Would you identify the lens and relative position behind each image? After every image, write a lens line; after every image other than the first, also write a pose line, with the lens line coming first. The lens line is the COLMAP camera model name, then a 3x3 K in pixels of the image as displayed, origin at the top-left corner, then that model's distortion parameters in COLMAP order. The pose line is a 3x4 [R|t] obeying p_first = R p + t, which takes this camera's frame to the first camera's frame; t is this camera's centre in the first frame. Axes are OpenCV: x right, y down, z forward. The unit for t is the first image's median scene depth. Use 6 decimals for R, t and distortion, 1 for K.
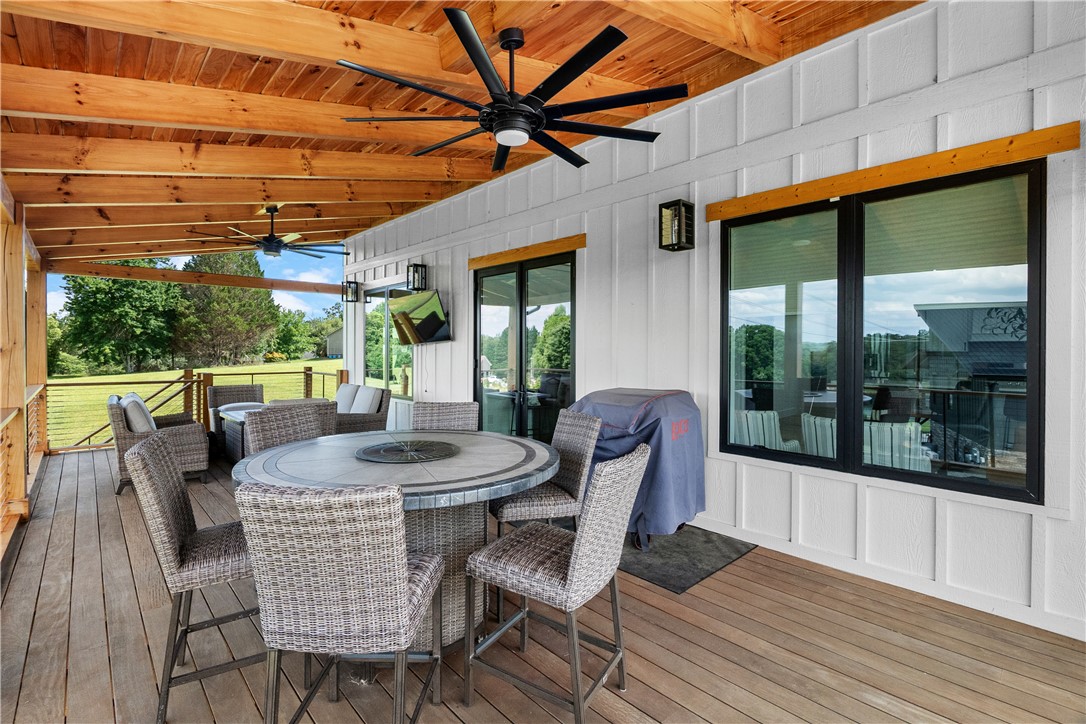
lens RADIAL K [[502.9, 0, 541.3], [0, 502.9, 356.5], [0, 0, 1]] dist [-0.003819, -0.000584]
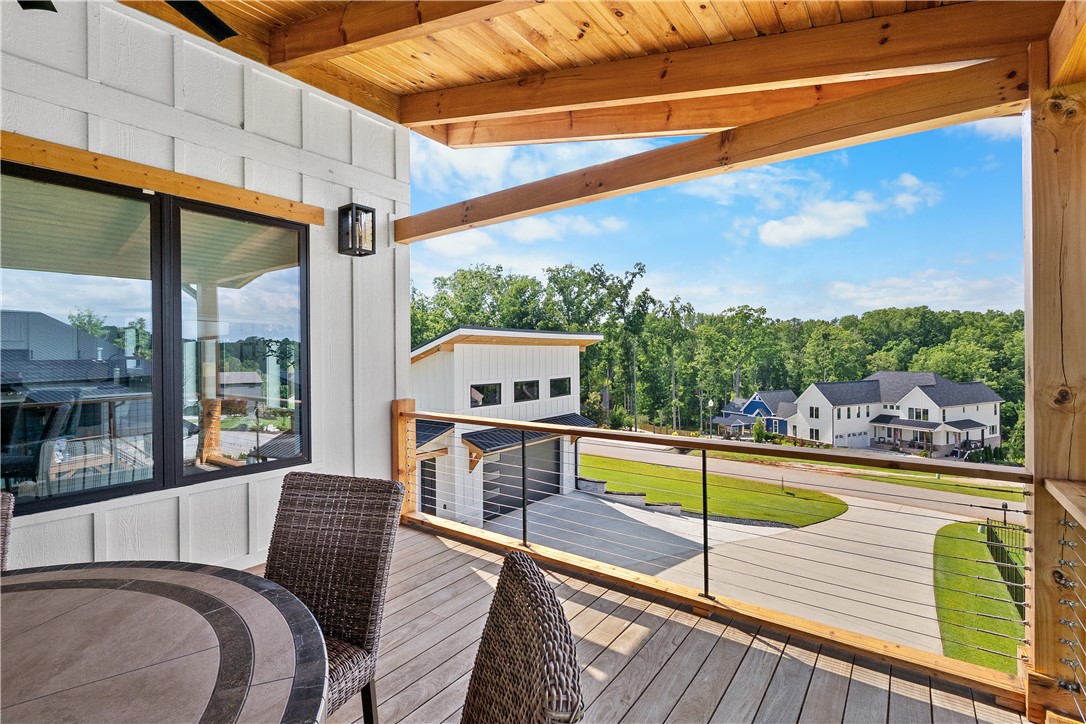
lens RADIAL K [[502.9, 0, 542.9], [0, 502.9, 358.1], [0, 0, 1]] dist [-0.003819, -0.000584]
pose [[-0.187533, -0.008912, 0.982218, -0.442616], [0.022816, 0.999650, 0.013426, -0.009716], [-0.981993, 0.024928, -0.187264, 0.483228]]
